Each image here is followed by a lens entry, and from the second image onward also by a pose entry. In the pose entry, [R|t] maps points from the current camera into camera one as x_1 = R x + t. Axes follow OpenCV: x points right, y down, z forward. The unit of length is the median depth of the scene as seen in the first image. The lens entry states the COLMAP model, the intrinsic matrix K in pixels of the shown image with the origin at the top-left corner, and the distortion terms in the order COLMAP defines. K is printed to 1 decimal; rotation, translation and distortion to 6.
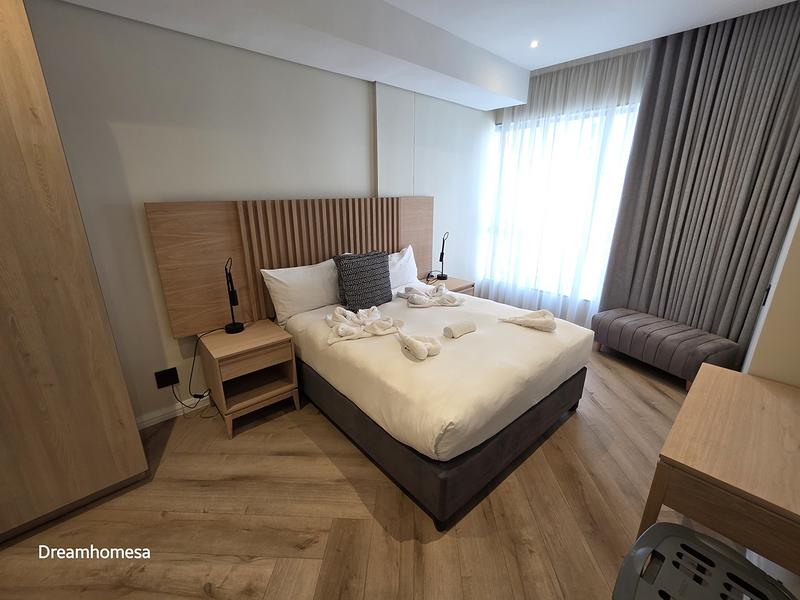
lens RADIAL K [[340.2, 0, 400.0], [0, 340.2, 300.0], [0, 0, 1]] dist [-0.000971, -0.000003]
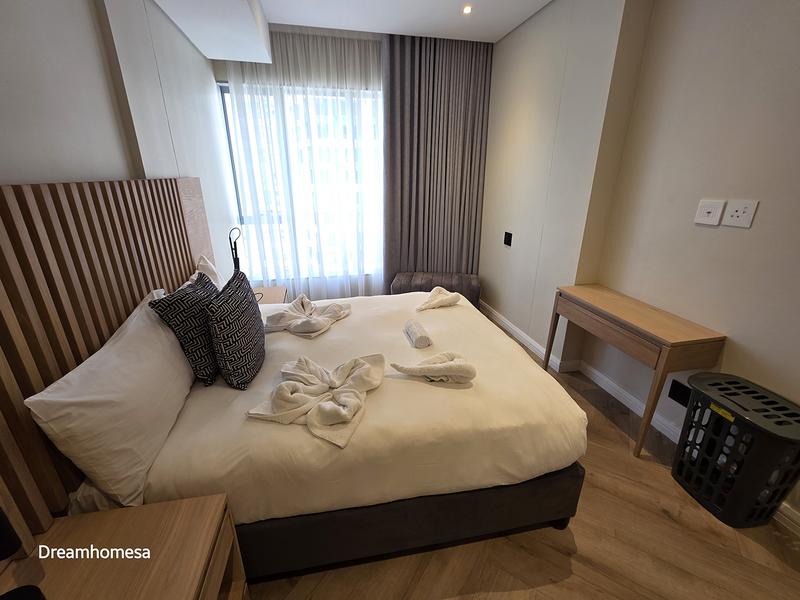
lens RADIAL K [[340.2, 0, 400.0], [0, 340.2, 300.0], [0, 0, 1]] dist [-0.000971, -0.000003]
pose [[0.506271, -0.296708, 0.809725, -0.414306], [0.261435, 0.947568, 0.183759, -0.132125], [-0.821792, 0.118658, 0.557296, 0.456670]]
